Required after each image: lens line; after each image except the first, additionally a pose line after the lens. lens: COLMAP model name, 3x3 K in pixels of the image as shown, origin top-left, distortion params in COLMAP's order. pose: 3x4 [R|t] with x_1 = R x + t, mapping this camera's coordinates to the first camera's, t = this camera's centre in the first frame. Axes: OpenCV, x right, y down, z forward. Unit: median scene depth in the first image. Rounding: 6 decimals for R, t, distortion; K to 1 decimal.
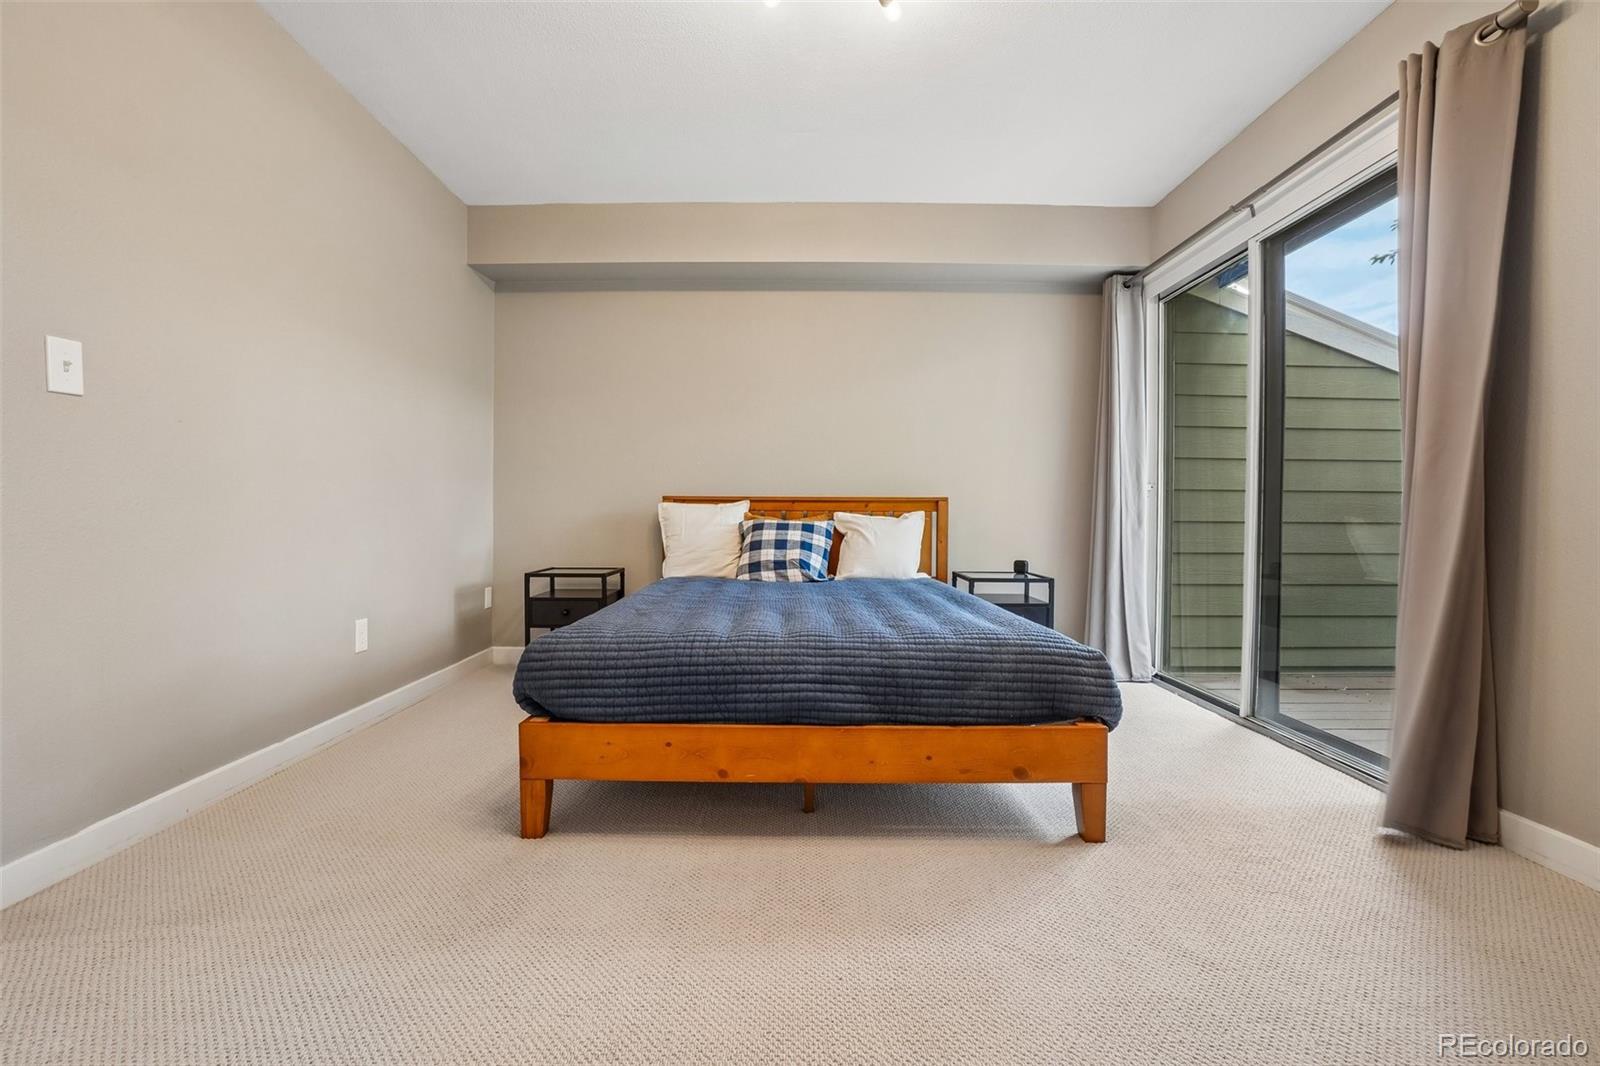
lens RADIAL K [[727.4, 0, 796.2], [0, 727.4, 534.7], [0, 0, 1]] dist [-0.050015, 0.013352]
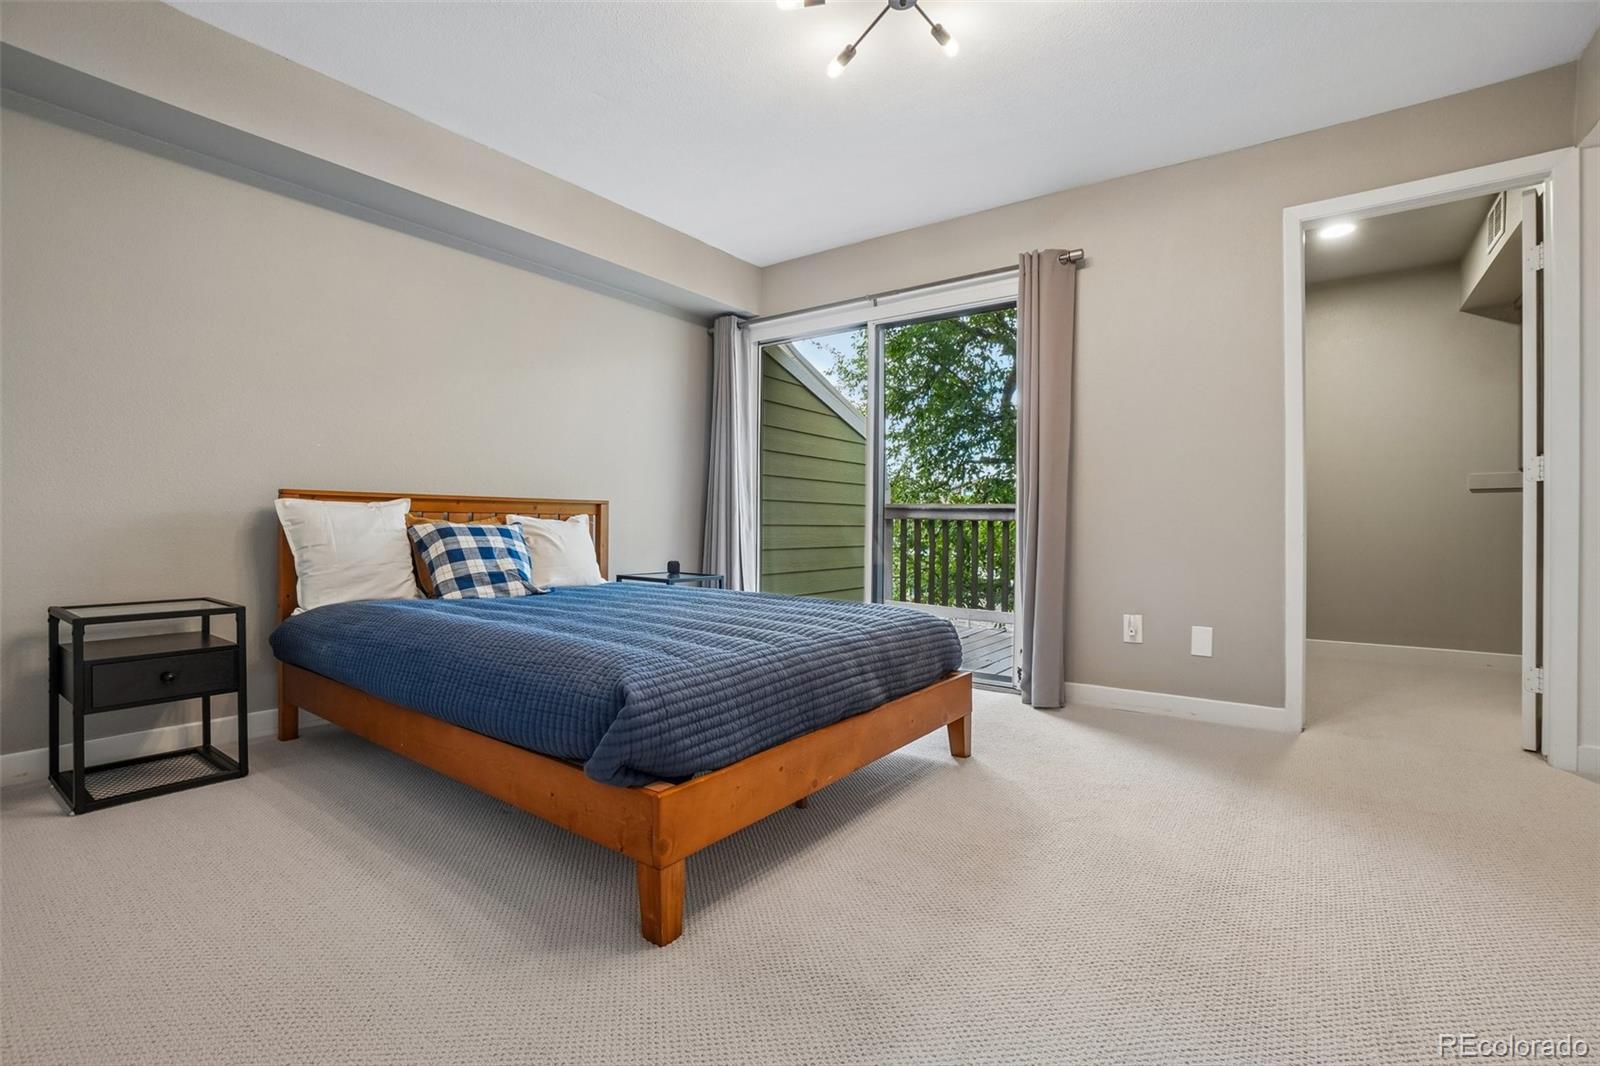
lens RADIAL K [[727.4, 0, 788.8], [0, 727.4, 525.8], [0, 0, 1]] dist [-0.050015, 0.013352]
pose [[0.597654, -0.003366, 0.801747, -0.457337], [0.015028, 0.999863, -0.007005, -0.006632], [-0.801613, 0.016235, 0.597623, 0.219640]]
